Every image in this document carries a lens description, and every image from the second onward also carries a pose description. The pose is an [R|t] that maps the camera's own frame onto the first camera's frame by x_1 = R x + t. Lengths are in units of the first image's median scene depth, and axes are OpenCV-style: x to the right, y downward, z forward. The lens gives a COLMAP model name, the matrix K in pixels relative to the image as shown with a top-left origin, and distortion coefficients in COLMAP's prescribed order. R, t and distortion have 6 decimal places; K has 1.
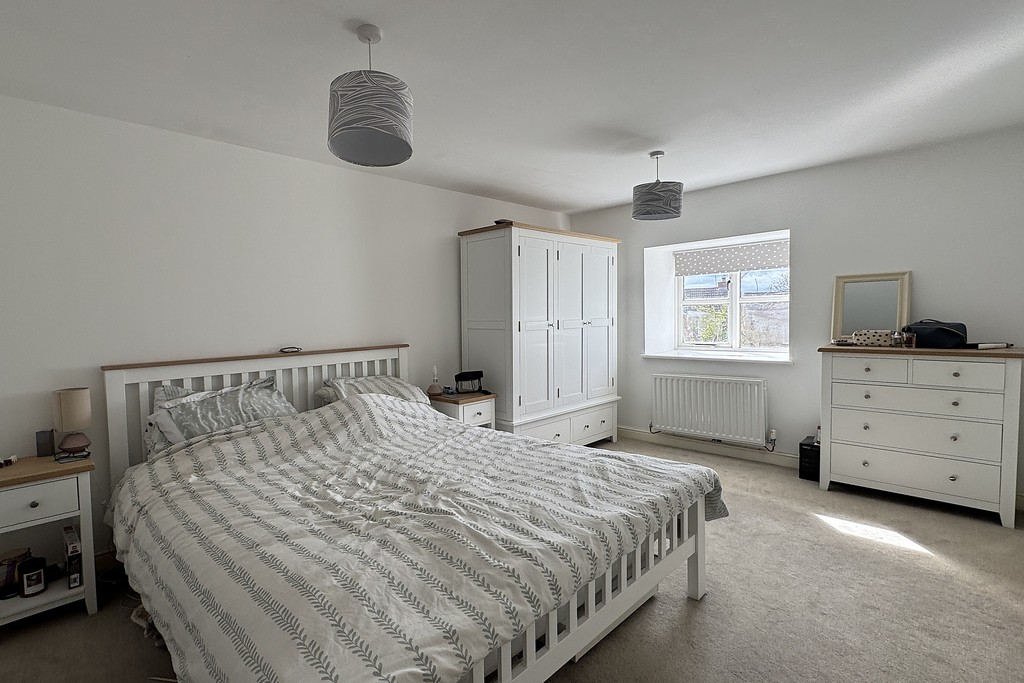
lens RADIAL K [[479.9, 0, 481.9], [0, 479.9, 339.2], [0, 0, 1]] dist [-0.001612, -0.000771]
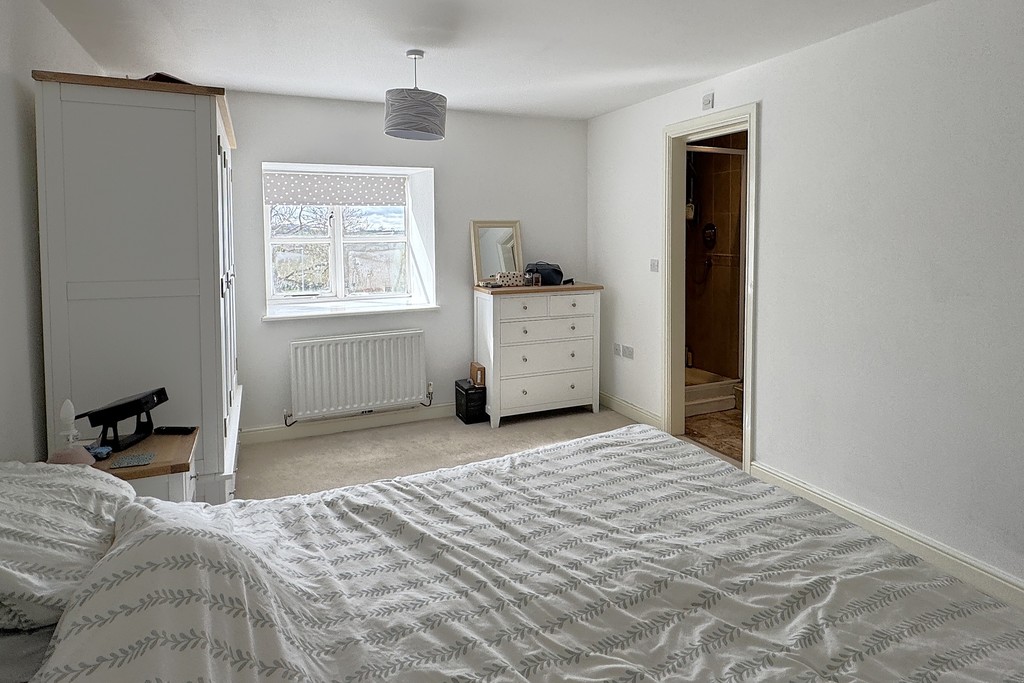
lens RADIAL K [[585.8, 0, 512.4], [0, 585.8, 270.9], [0, 0, 1]] dist [0.000868, 0.000451]
pose [[0.344216, -0.035713, 0.938211, -0.481619], [0.044665, 0.998768, 0.021632, -0.053037], [-0.937828, 0.034459, 0.345387, 0.550530]]
